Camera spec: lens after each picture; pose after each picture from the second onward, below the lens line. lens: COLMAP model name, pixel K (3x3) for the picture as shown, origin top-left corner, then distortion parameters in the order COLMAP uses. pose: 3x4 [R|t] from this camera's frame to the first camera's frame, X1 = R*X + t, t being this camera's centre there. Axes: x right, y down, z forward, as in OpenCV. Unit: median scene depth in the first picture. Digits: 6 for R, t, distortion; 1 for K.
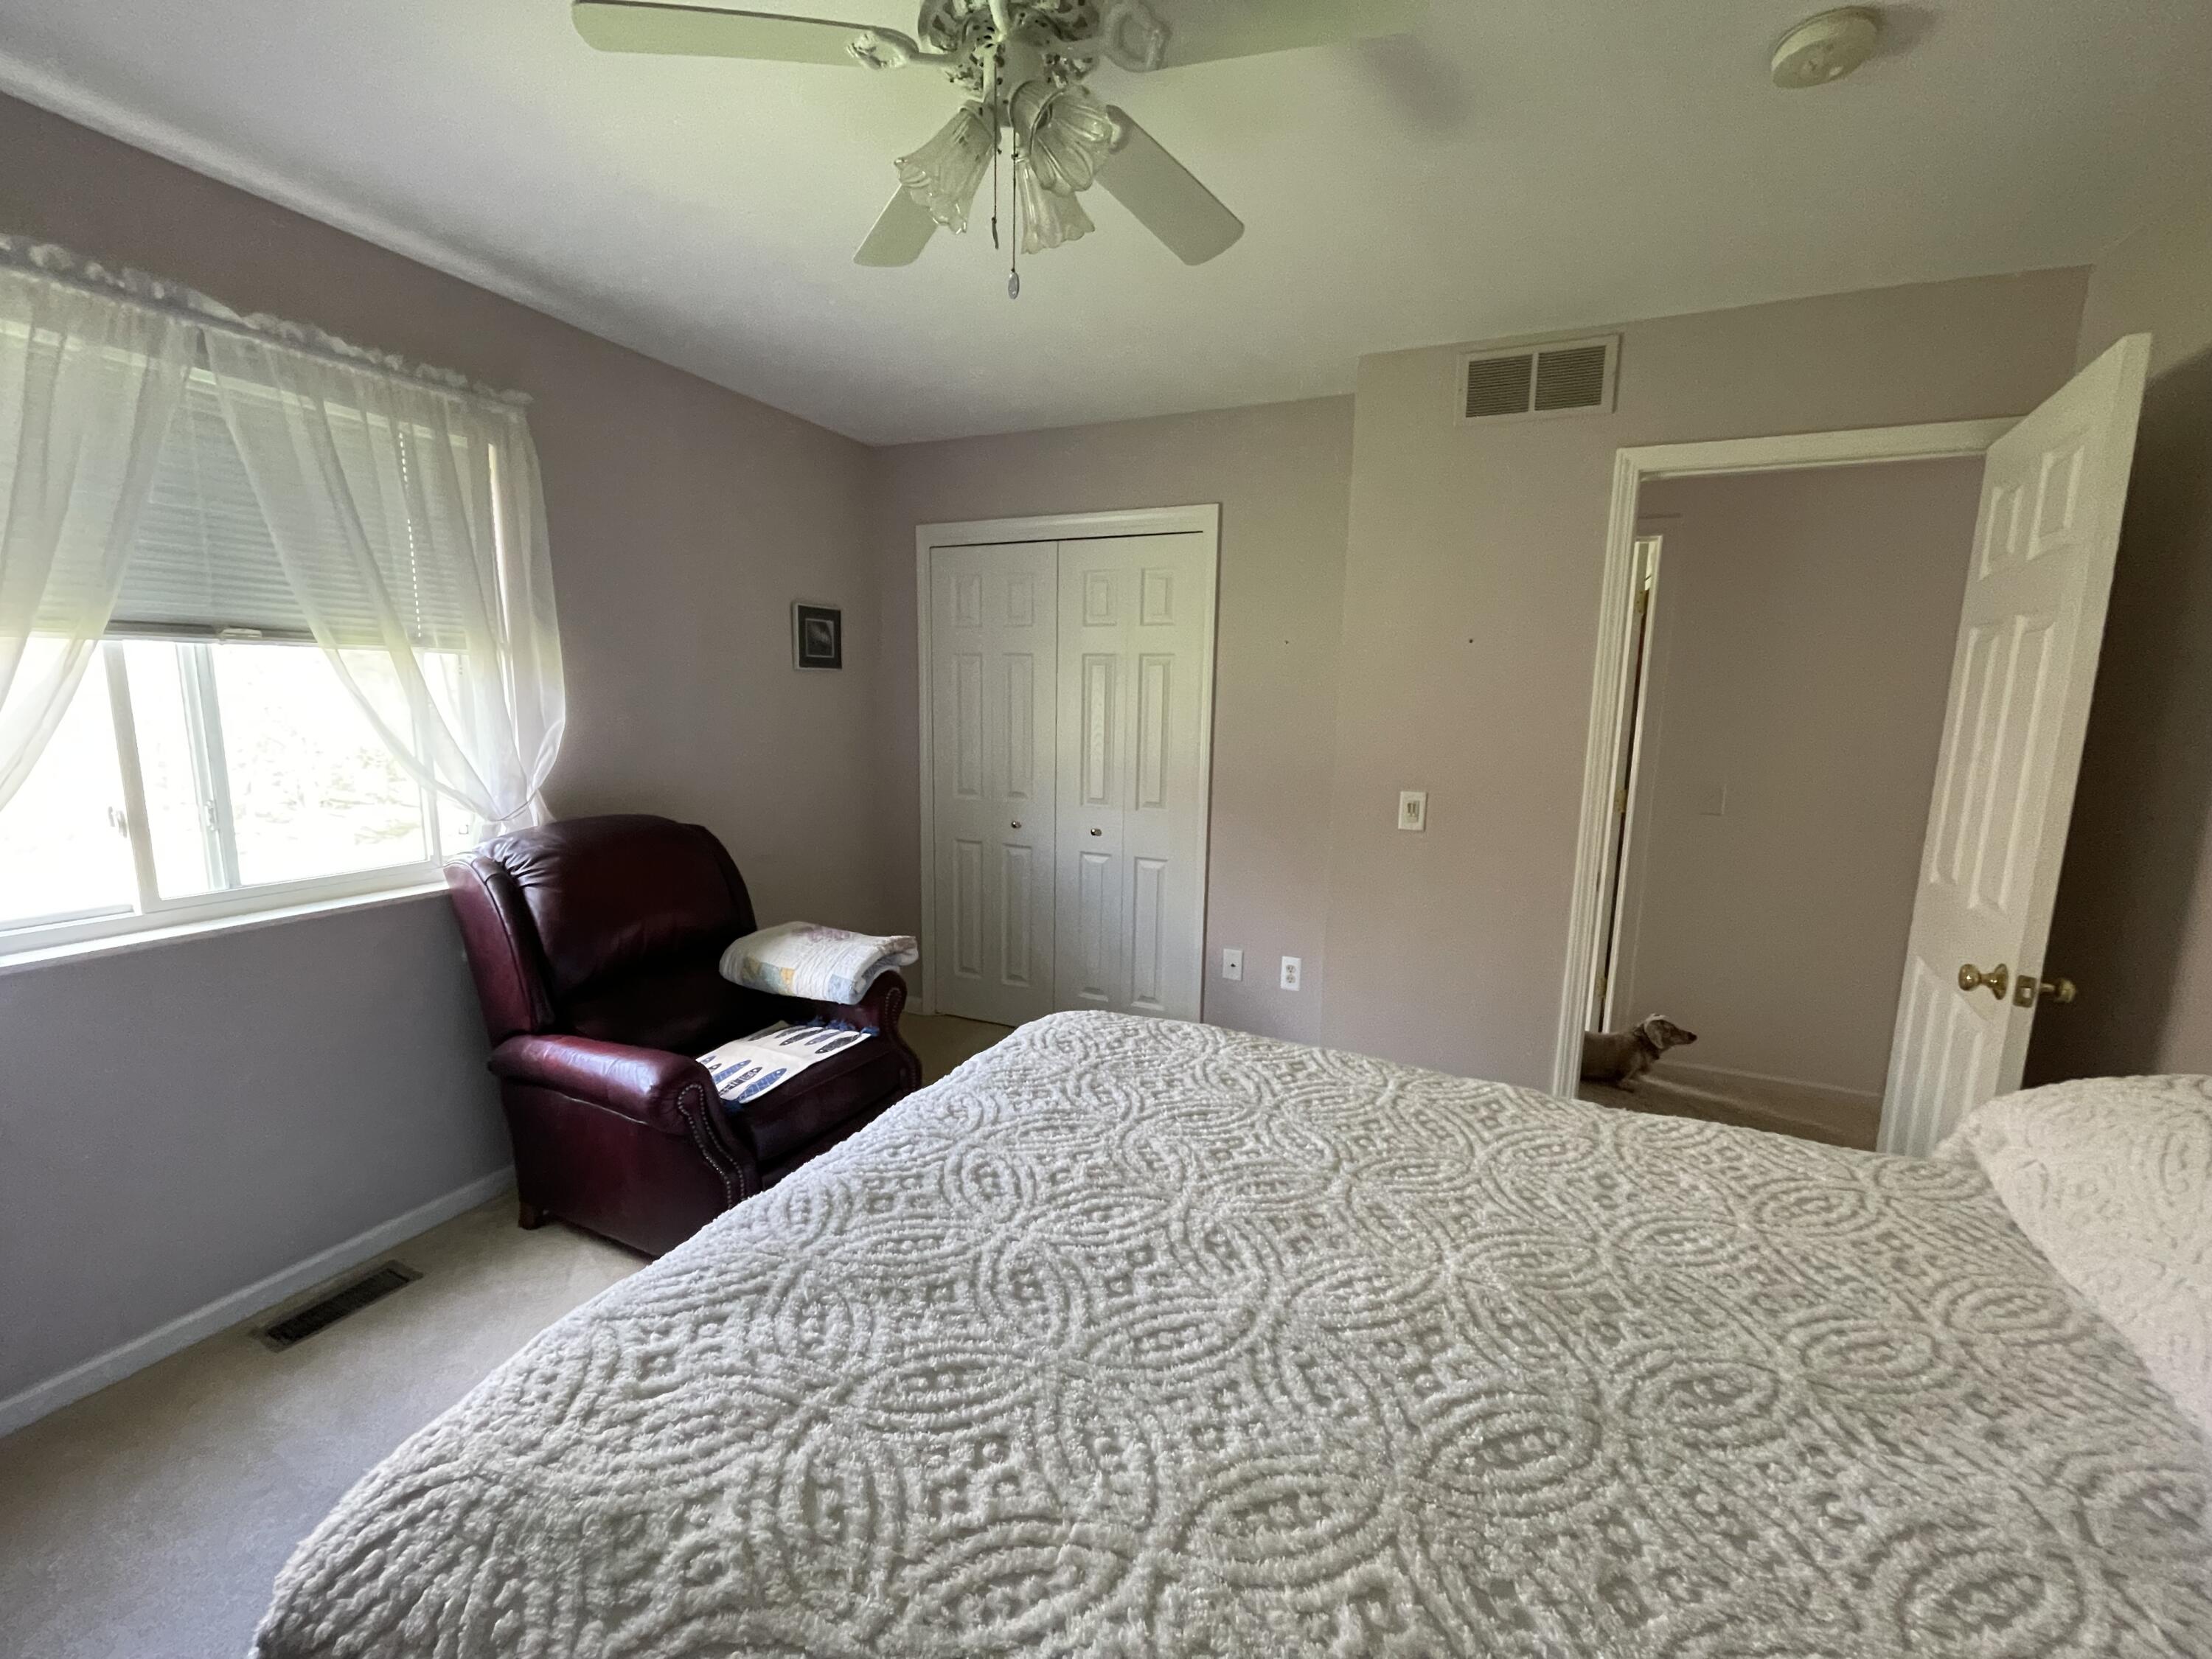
lens RADIAL K [[894.9, 0, 1106.0], [0, 894.9, 829.5], [0, 0, 1]] dist [-0.001176, 0.000018]
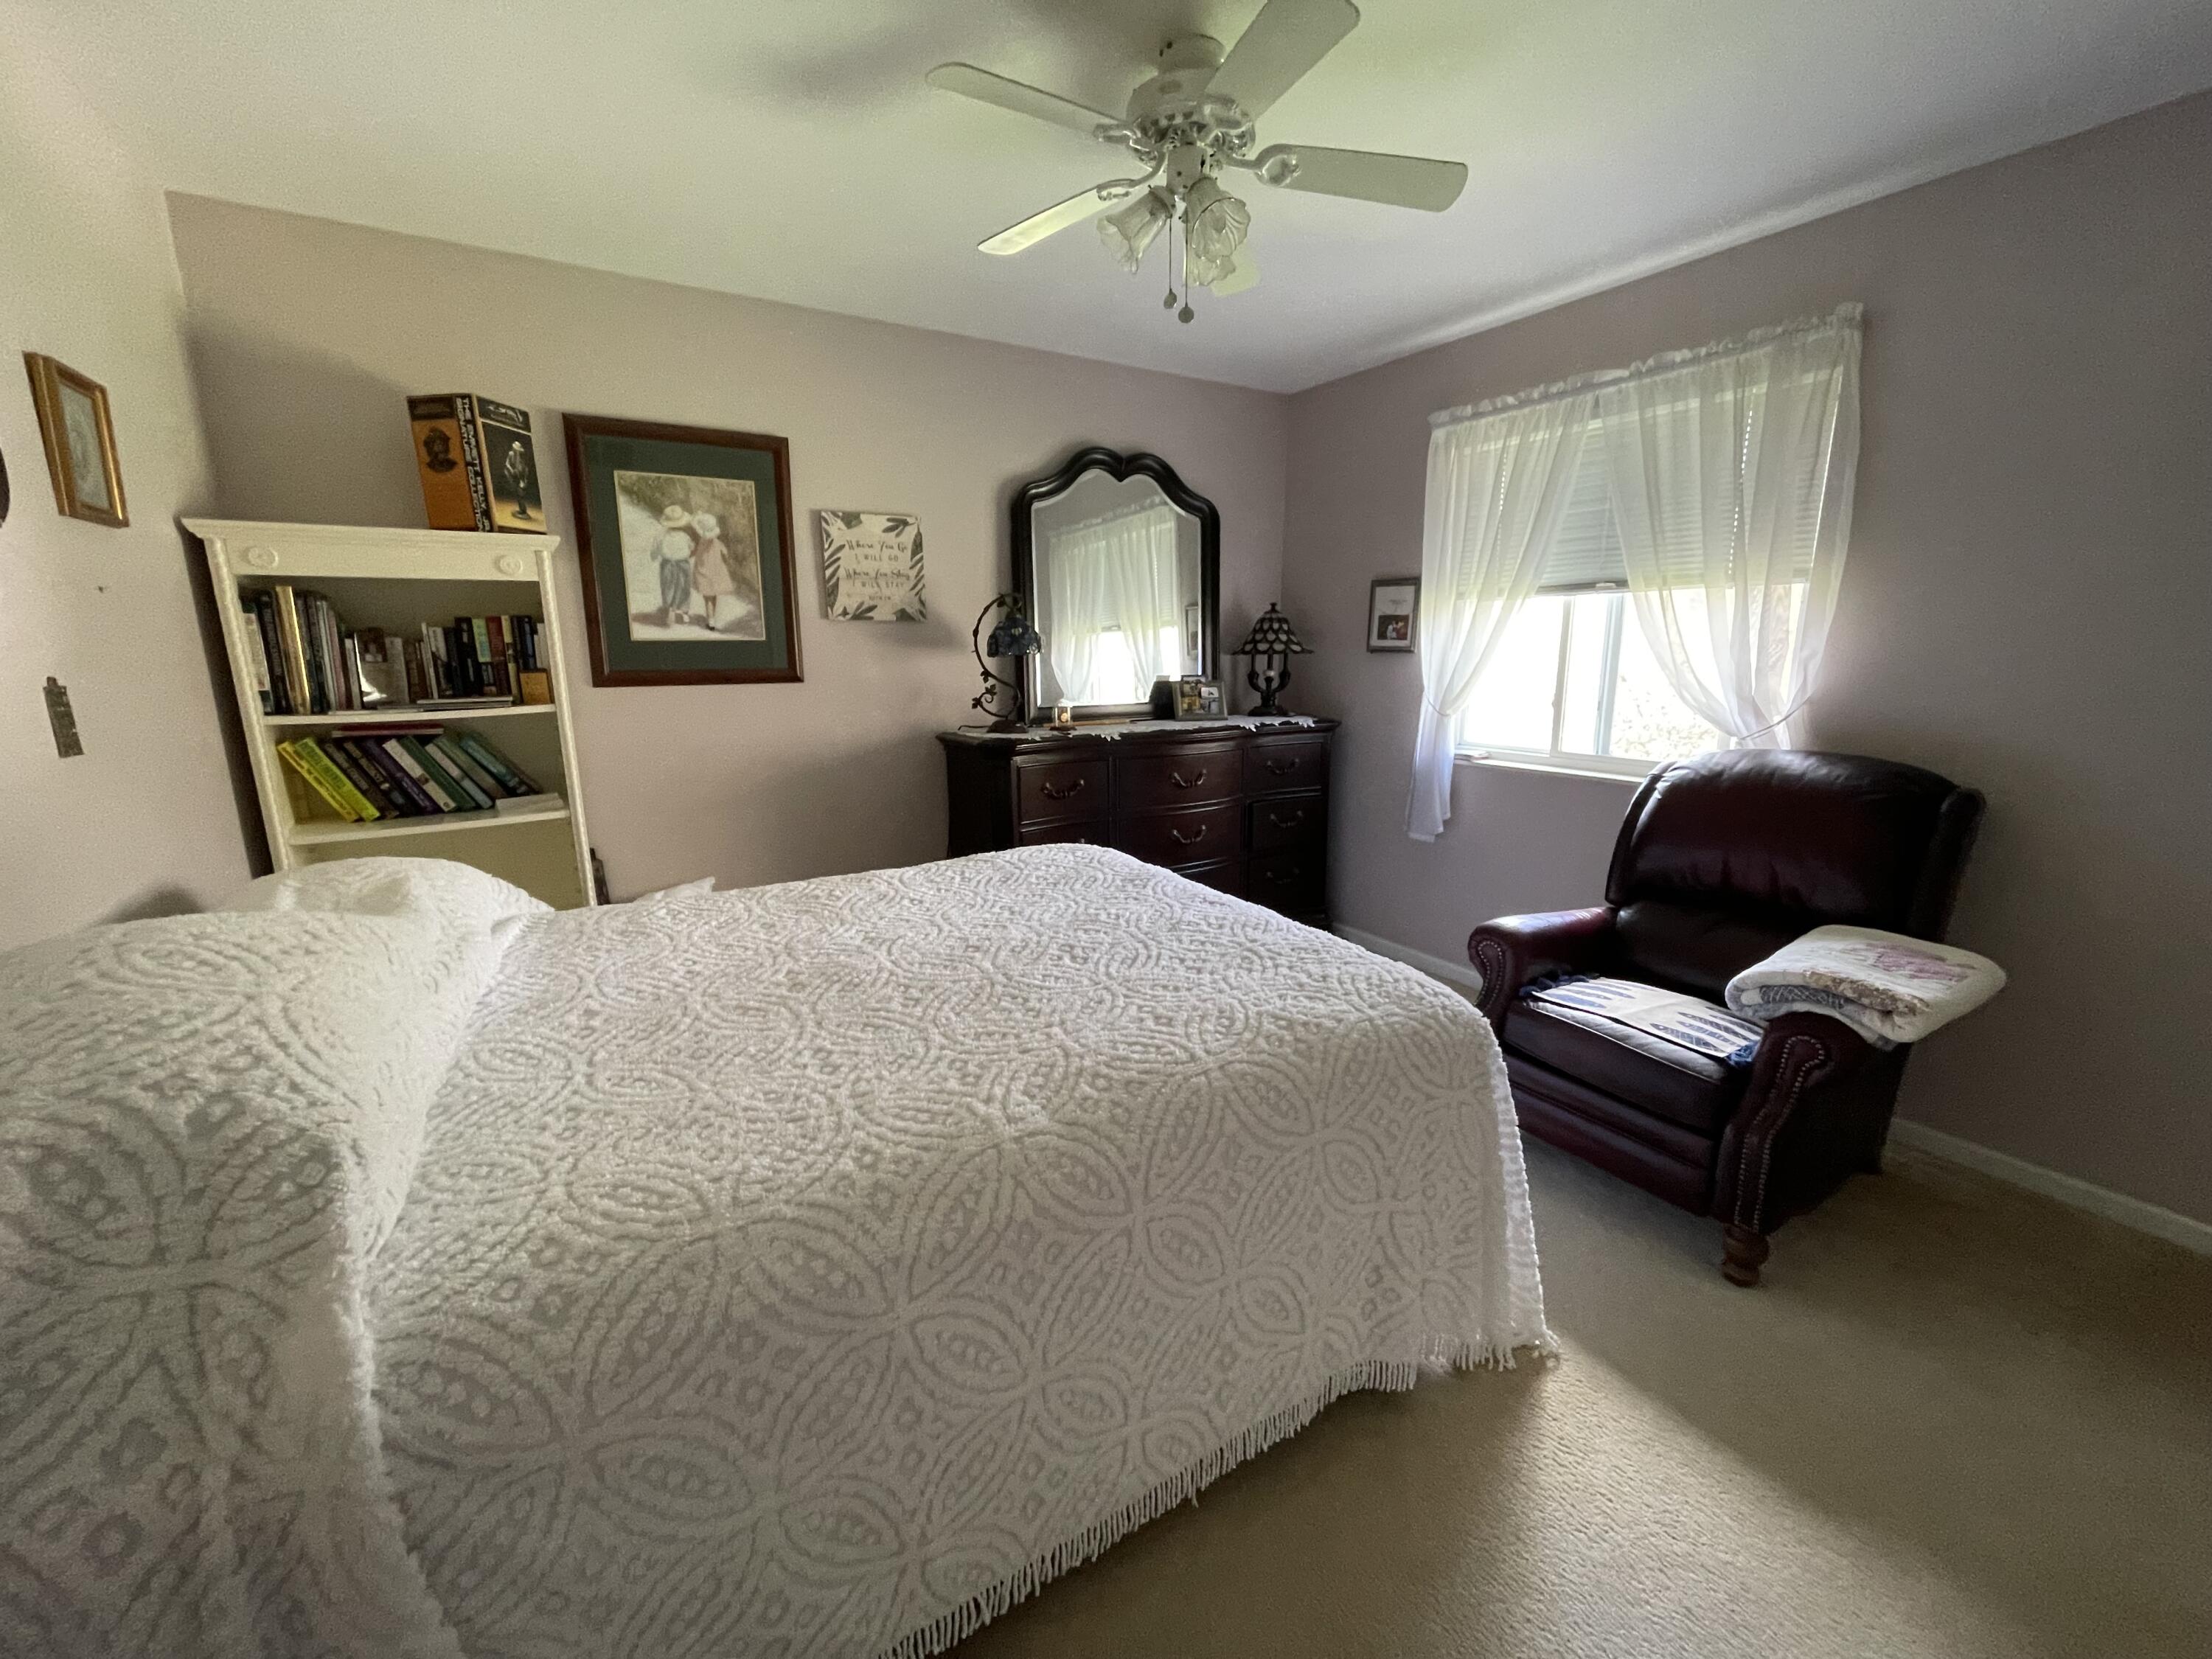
lens RADIAL K [[894.9, 0, 1106.0], [0, 894.9, 829.5], [0, 0, 1]] dist [-0.001176, 0.000018]
pose [[-0.568728, 0.149278, -0.808866, 0.777026], [-0.130618, 0.954524, 0.267999, -0.113656], [0.812088, 0.258071, -0.523366, 1.151332]]
